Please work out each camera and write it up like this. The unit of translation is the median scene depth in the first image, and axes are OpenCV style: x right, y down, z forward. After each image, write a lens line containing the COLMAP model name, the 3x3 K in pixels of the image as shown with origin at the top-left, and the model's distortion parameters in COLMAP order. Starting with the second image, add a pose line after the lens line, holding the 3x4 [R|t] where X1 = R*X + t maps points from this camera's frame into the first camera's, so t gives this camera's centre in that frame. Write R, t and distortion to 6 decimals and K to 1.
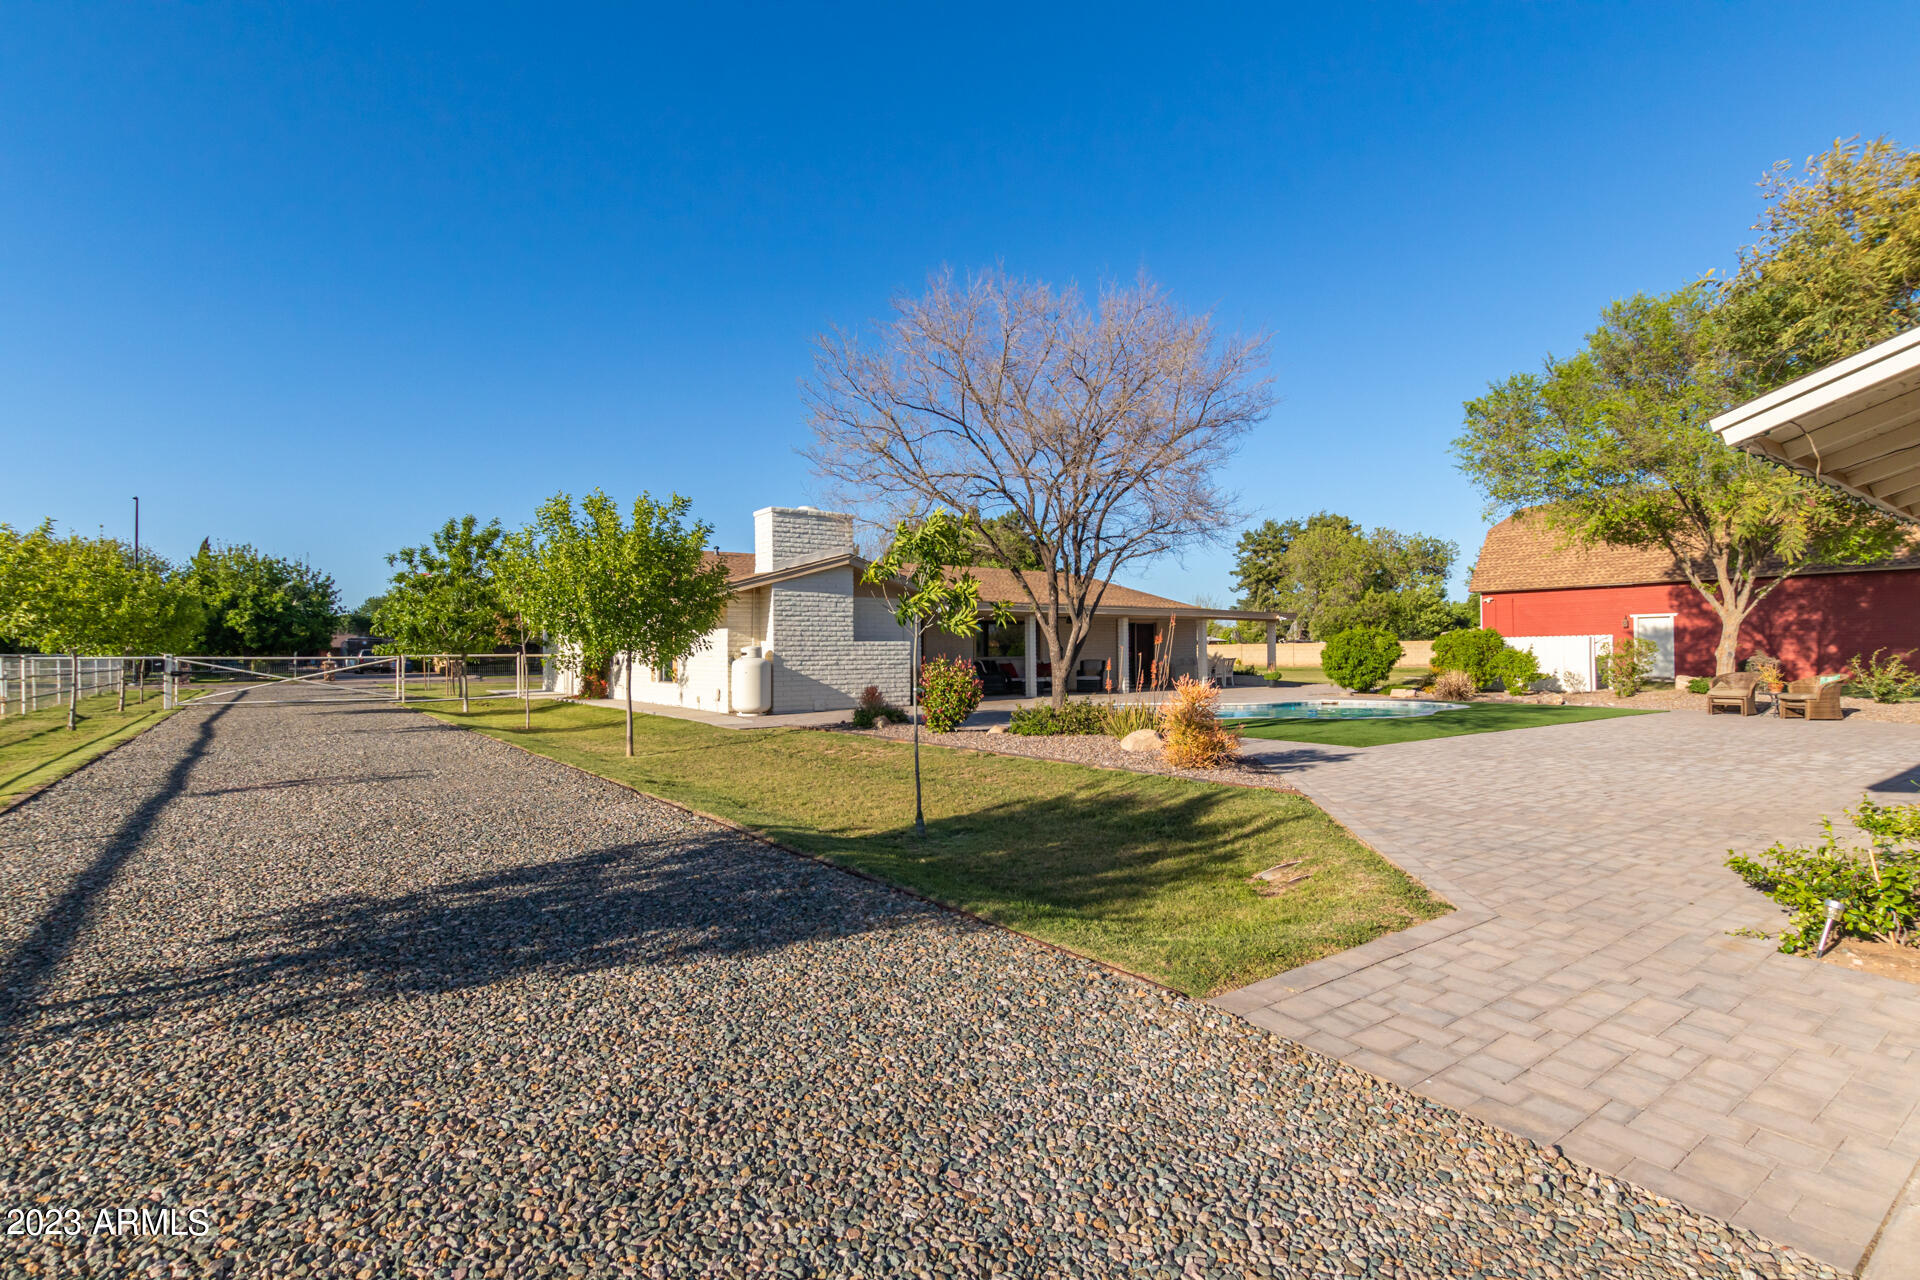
lens RADIAL K [[922.4, 0, 963.3], [0, 922.4, 656.0], [0, 0, 1]] dist [0.000064, -0.000171]
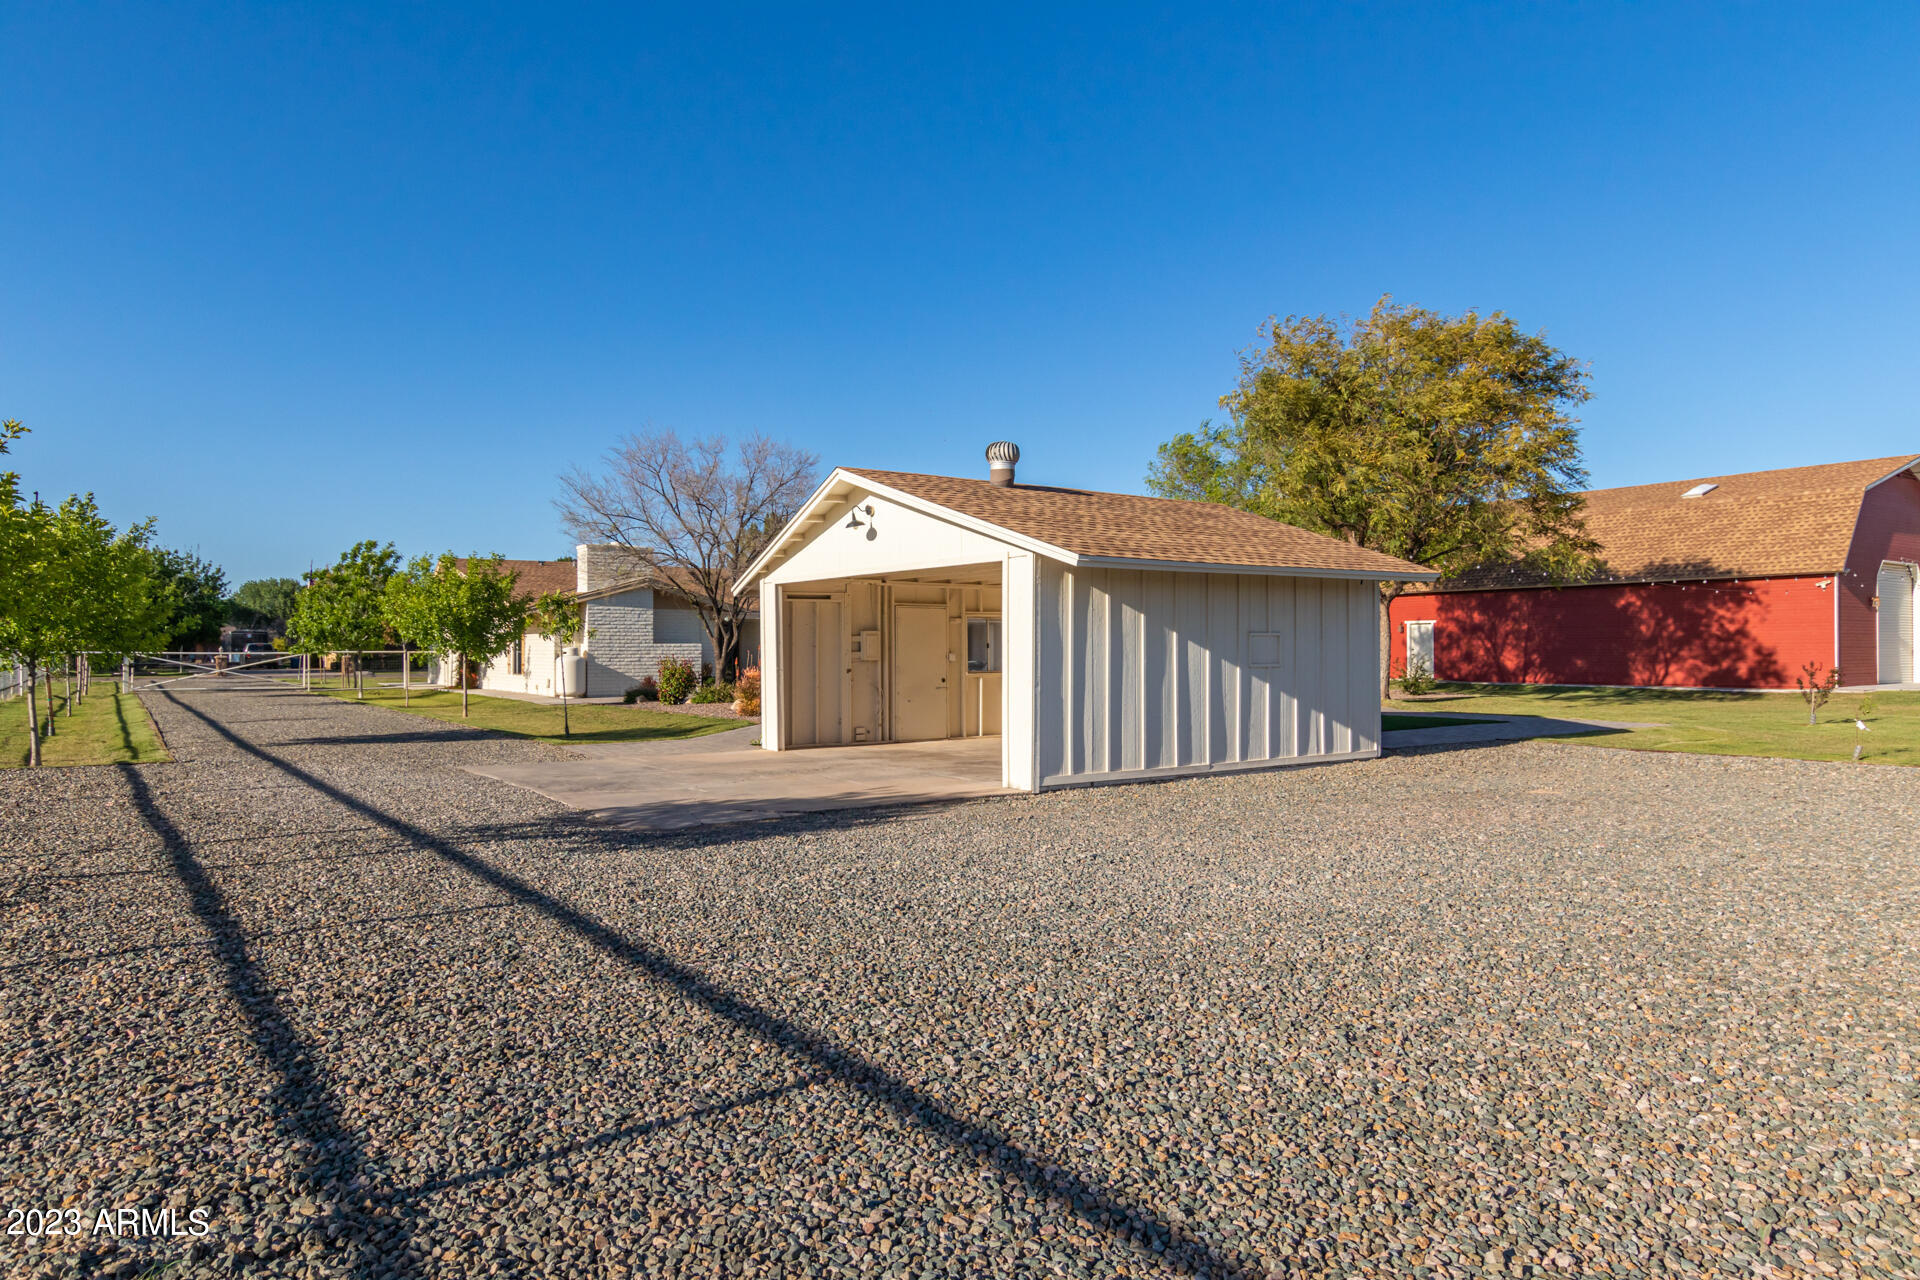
lens RADIAL K [[1161.9, 0, 954.4], [0, 1161.9, 649.7], [0, 0, 1]] dist [0.002246, -0.001862]
pose [[0.999788, 0.004868, -0.019990, 0.357016], [-0.004920, 0.999985, -0.002546, -0.005124], [0.019977, 0.002644, 0.999797, -0.674355]]
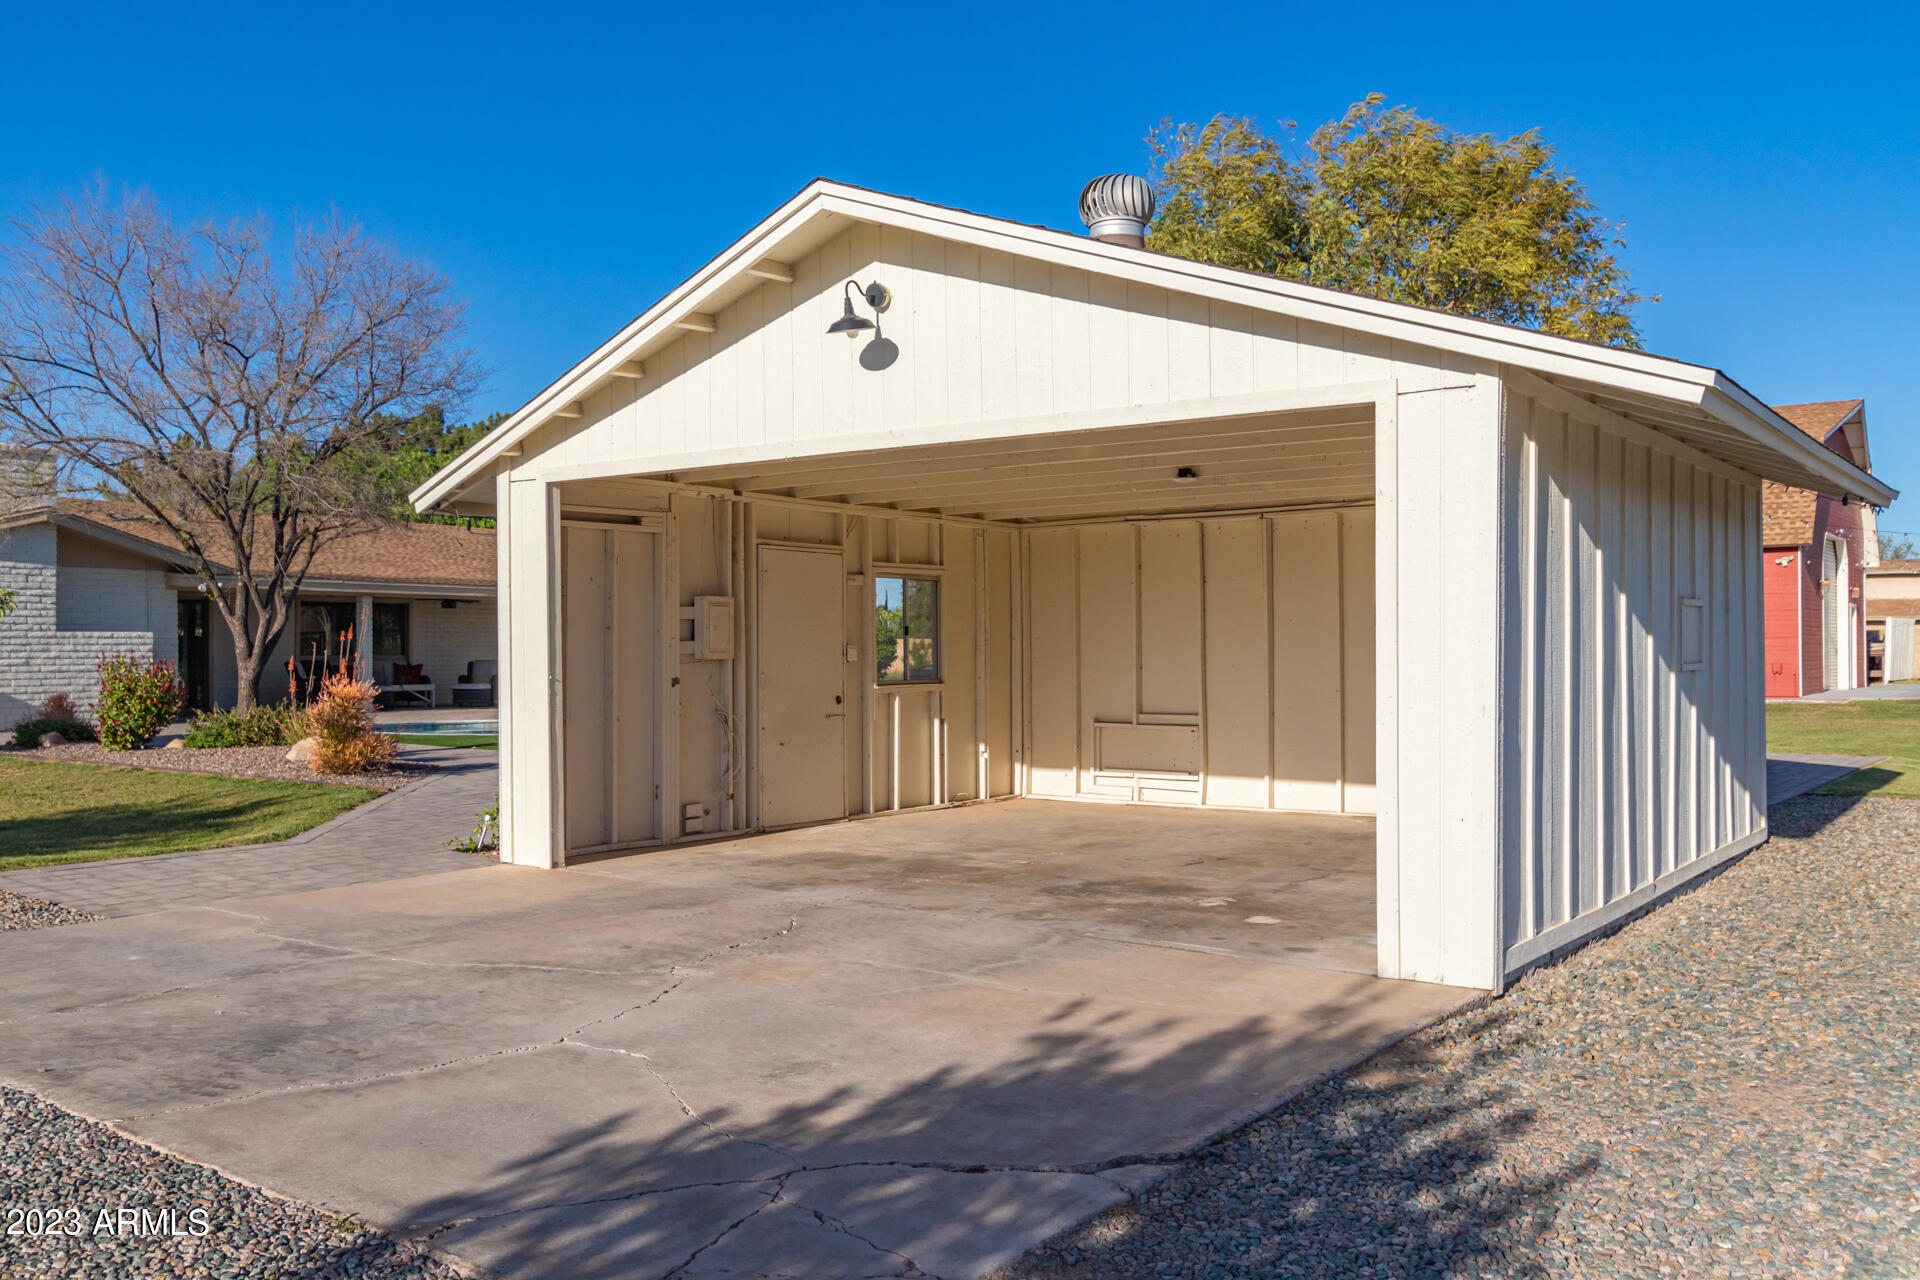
lens RADIAL K [[1586.4, 0, 960.0], [0, 1586.4, 640.0], [0, 0, 1]] dist [-0.007853, 0.001009]
pose [[0.956532, 0.007831, 0.291522, 0.191779], [-0.005092, 0.999935, -0.010153, -0.000495], [-0.291582, 0.008227, 0.956510, -0.351259]]
